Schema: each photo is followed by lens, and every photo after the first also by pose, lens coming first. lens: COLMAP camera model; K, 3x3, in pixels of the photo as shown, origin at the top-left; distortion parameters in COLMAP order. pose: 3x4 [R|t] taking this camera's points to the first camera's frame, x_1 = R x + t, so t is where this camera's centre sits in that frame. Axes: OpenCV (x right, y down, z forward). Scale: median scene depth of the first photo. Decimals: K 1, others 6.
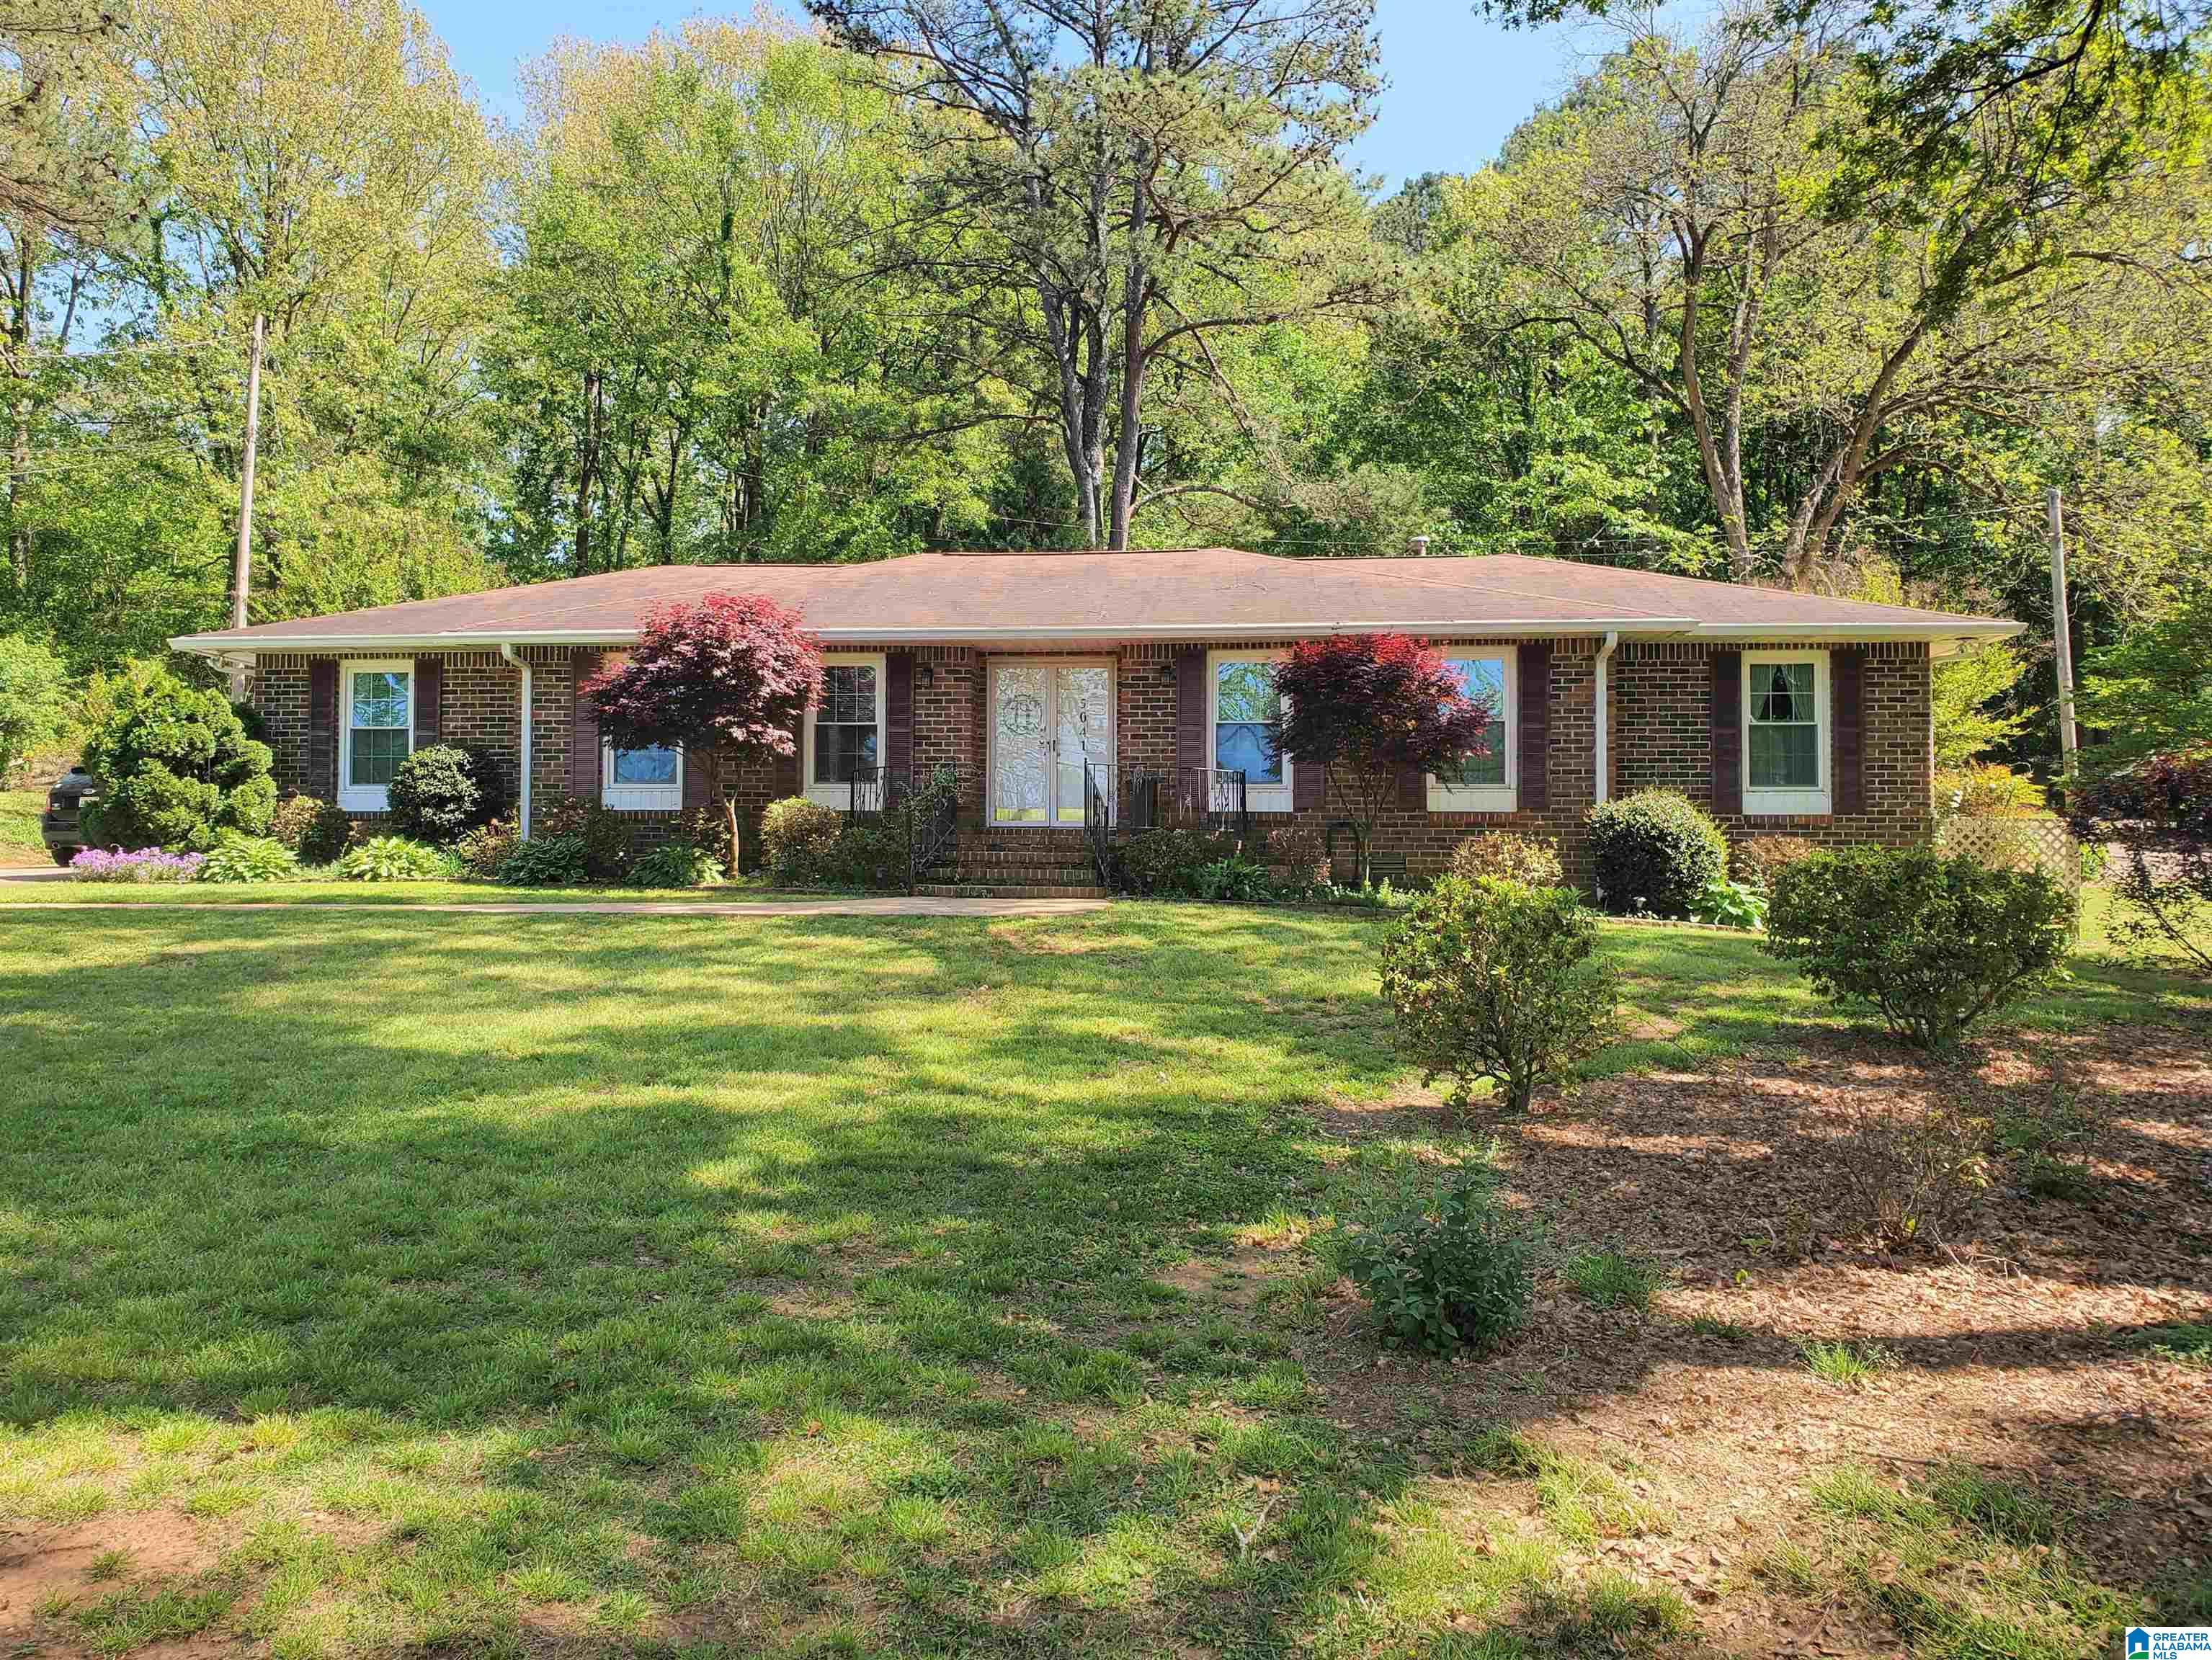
lens RADIAL K [[1802.0, 0, 1106.0], [0, 1802.0, 830.0], [0, 0, 1]] dist [0.012574, 0.007430]
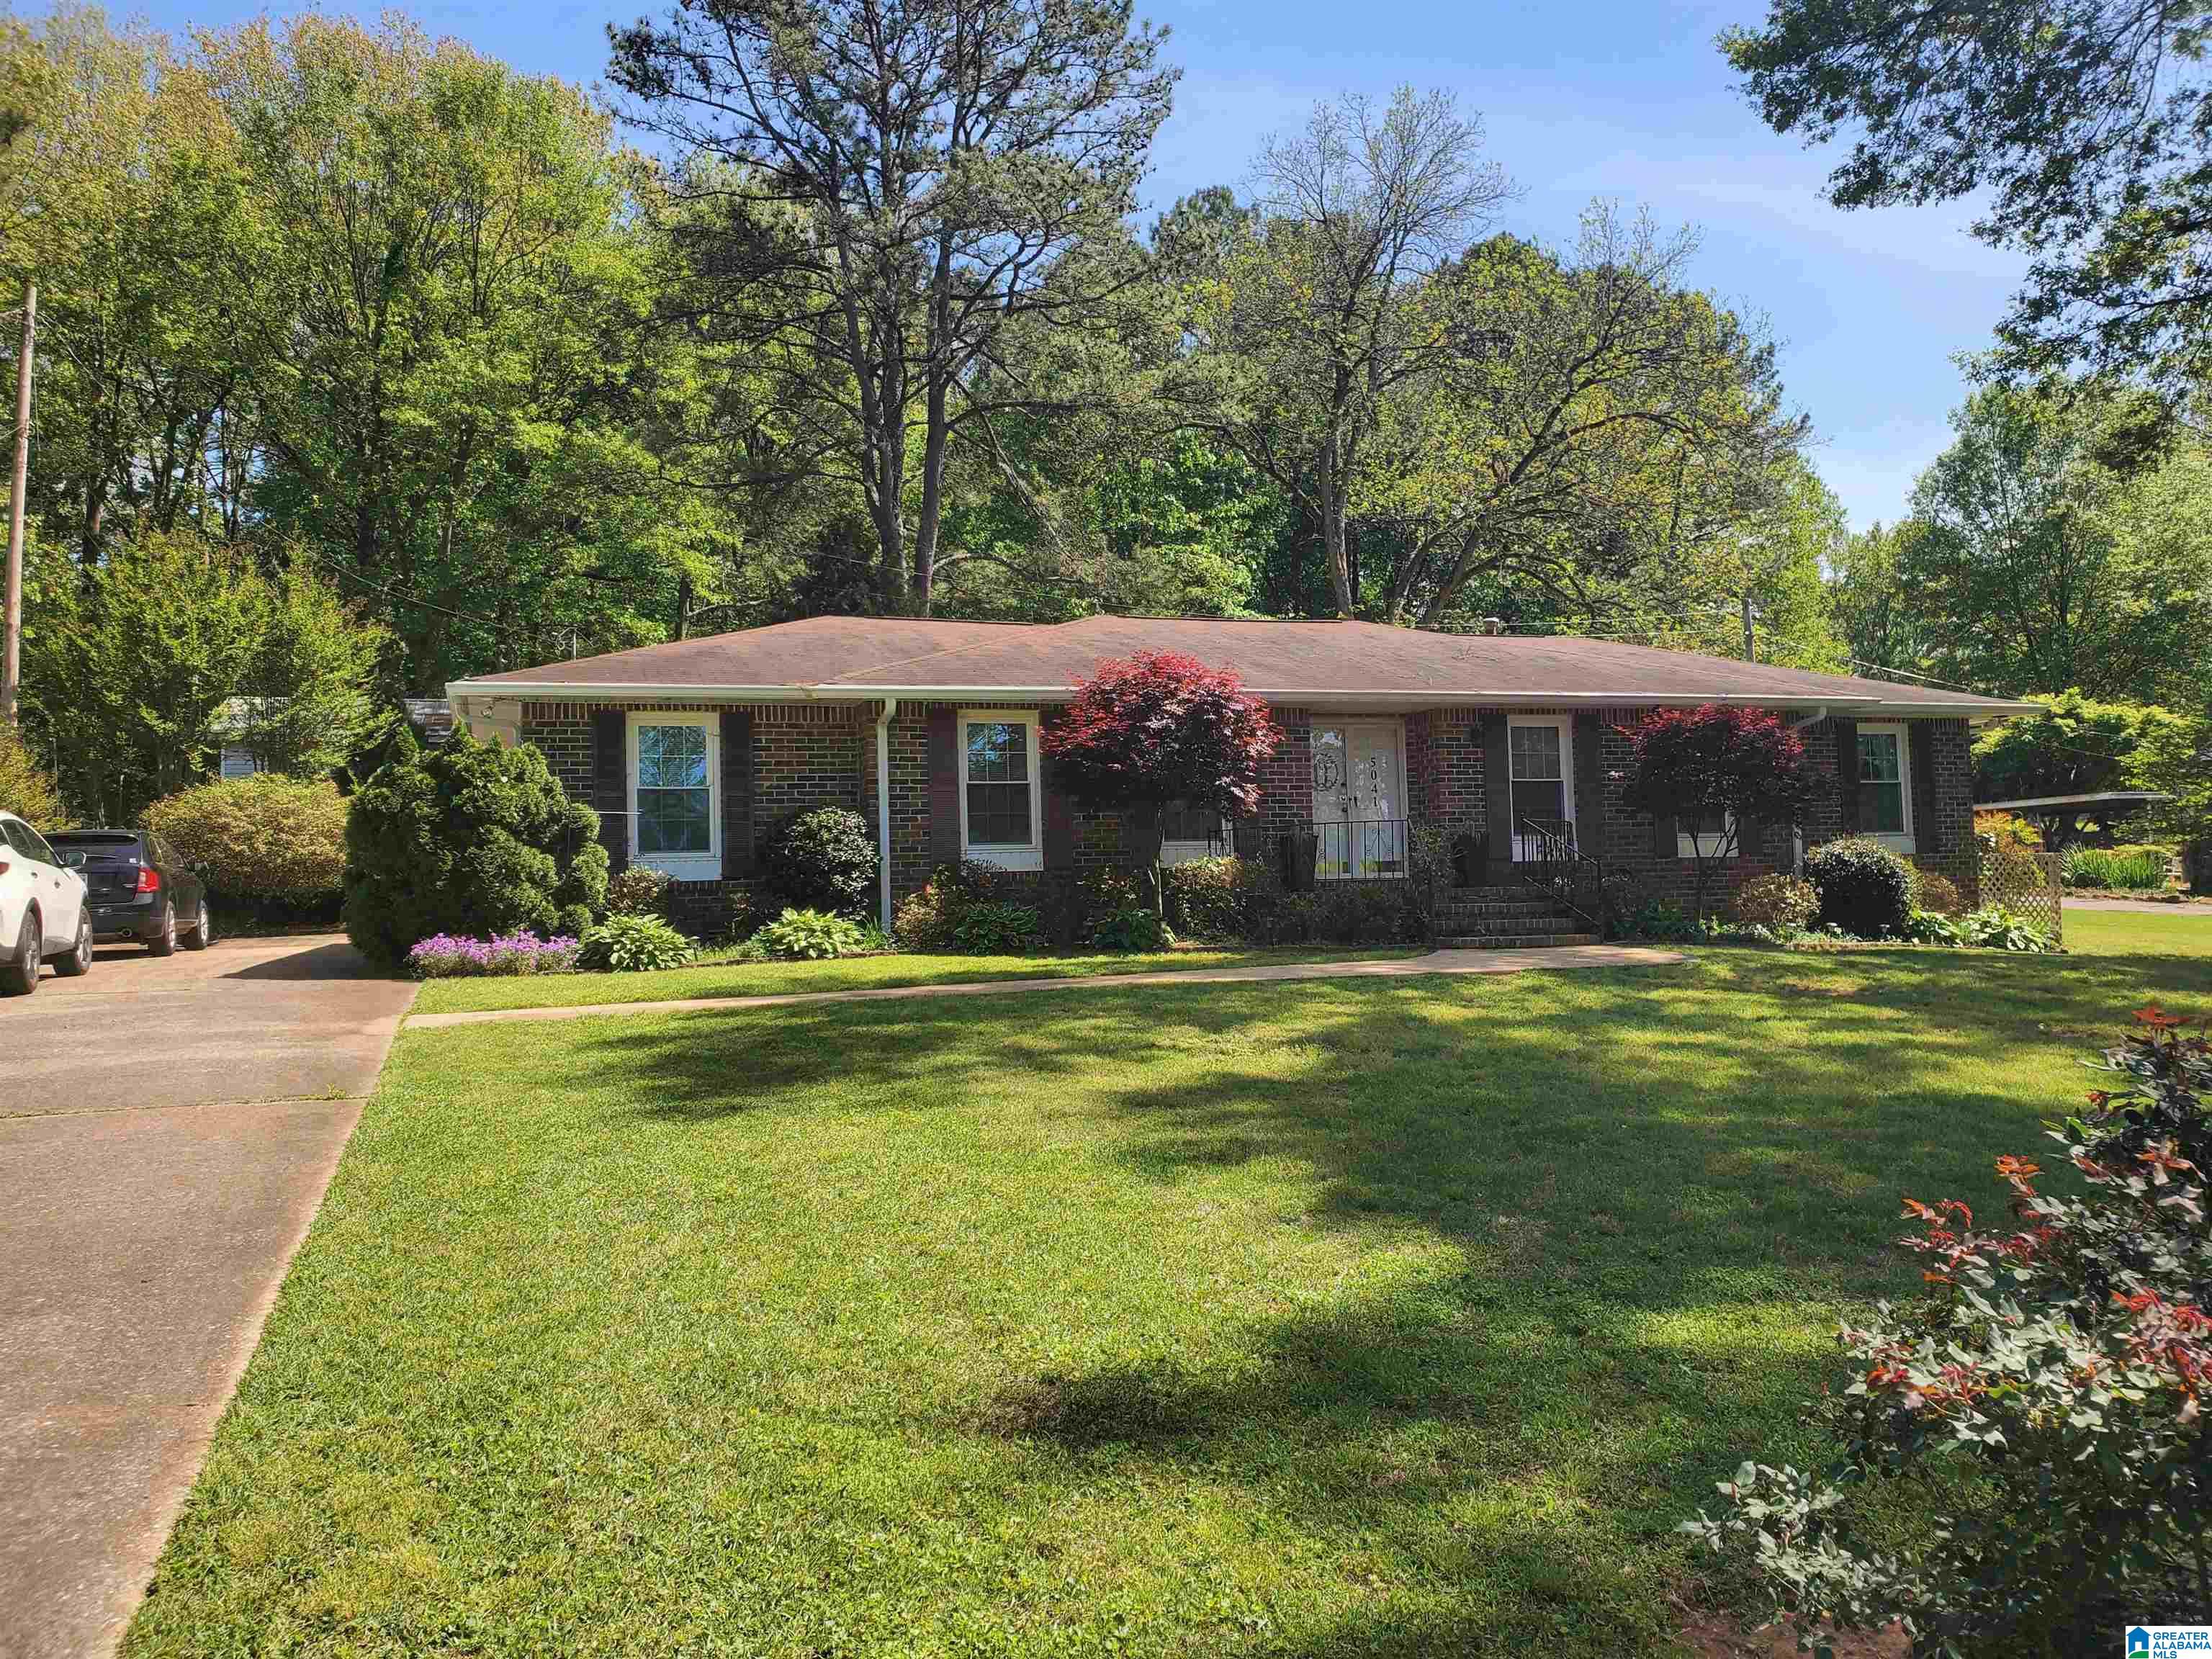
lens RADIAL K [[1707.9, 0, 1106.0], [0, 1707.9, 829.5], [0, 0, 1]] dist [0.004716, -0.004134]
pose [[0.902490, -0.013850, 0.430488, -1.069248], [0.027947, 0.999260, -0.026441, -0.014904], [-0.429803, 0.035894, 0.902209, 0.278976]]
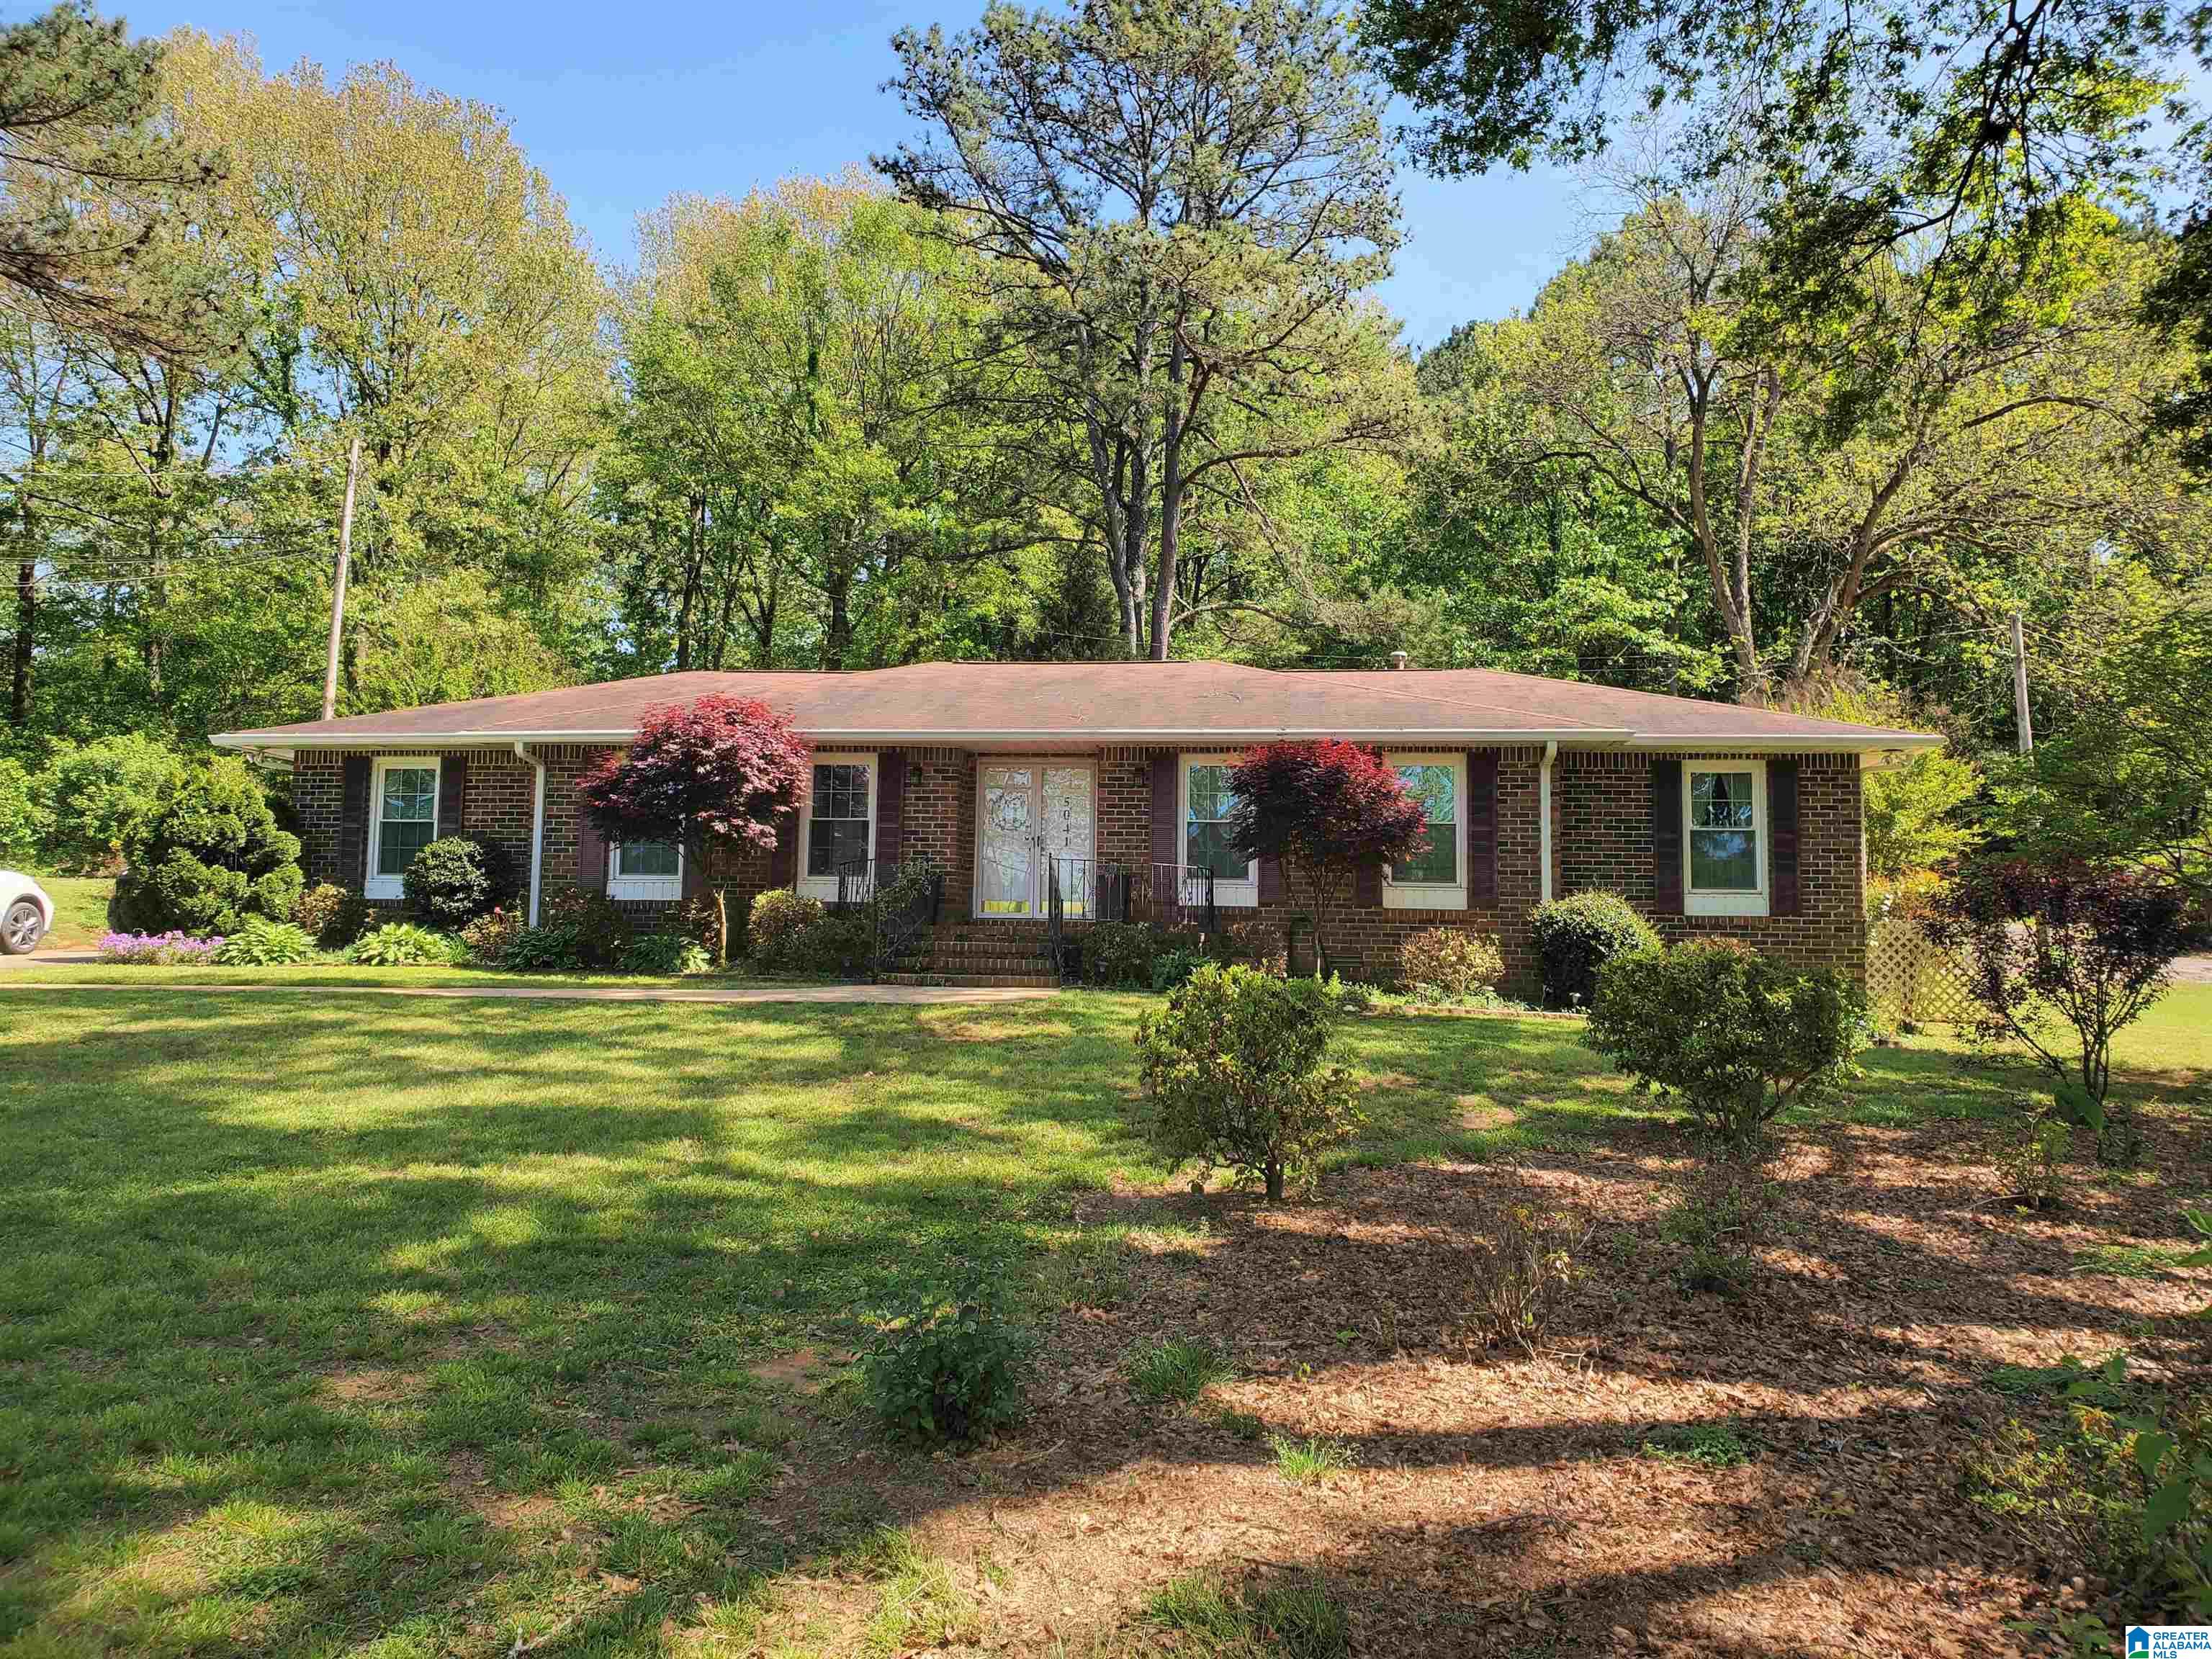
lens RADIAL K [[1707.9, 0, 1106.0], [0, 1707.9, 829.5], [0, 0, 1]] dist [0.004716, -0.004134]
pose [[0.999945, 0.009992, -0.003085, 0.018827], [-0.010148, 0.998406, -0.055512, 0.000226], [0.002526, 0.055540, 0.998453, 0.003148]]
